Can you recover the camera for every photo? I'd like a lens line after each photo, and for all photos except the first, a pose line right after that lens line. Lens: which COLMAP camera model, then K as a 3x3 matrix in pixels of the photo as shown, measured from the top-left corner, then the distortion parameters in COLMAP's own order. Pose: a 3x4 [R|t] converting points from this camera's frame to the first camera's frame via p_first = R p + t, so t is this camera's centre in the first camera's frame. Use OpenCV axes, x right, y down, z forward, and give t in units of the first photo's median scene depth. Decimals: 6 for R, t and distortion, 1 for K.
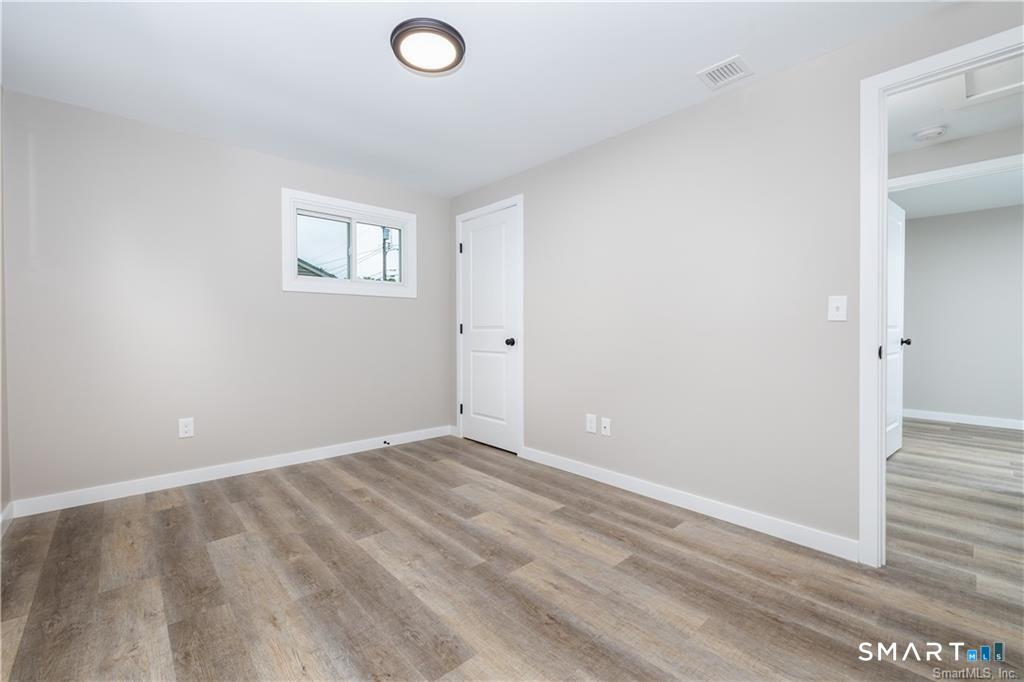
lens RADIAL K [[434.7, 0, 507.9], [0, 434.7, 339.8], [0, 0, 1]] dist [-0.002254, 0.000296]
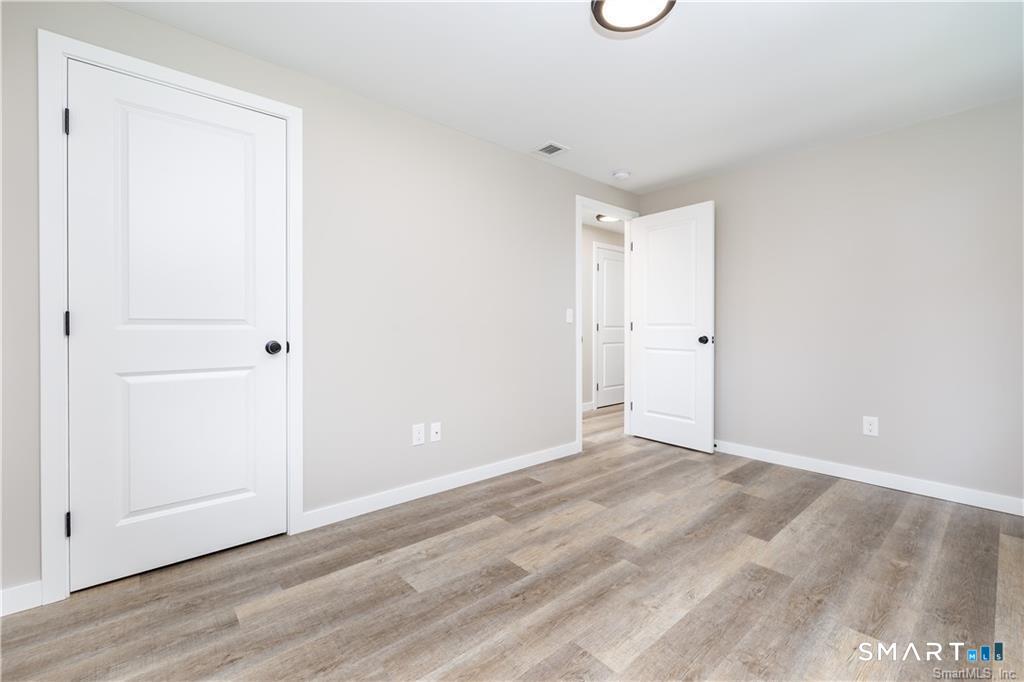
lens RADIAL K [[434.7, 0, 509.1], [0, 434.7, 333.9], [0, 0, 1]] dist [-0.002254, 0.000296]
pose [[0.019694, -0.013613, 0.999713, -0.845354], [0.019528, 0.999722, 0.013228, -0.022736], [-0.999615, 0.019262, 0.019955, 0.996664]]
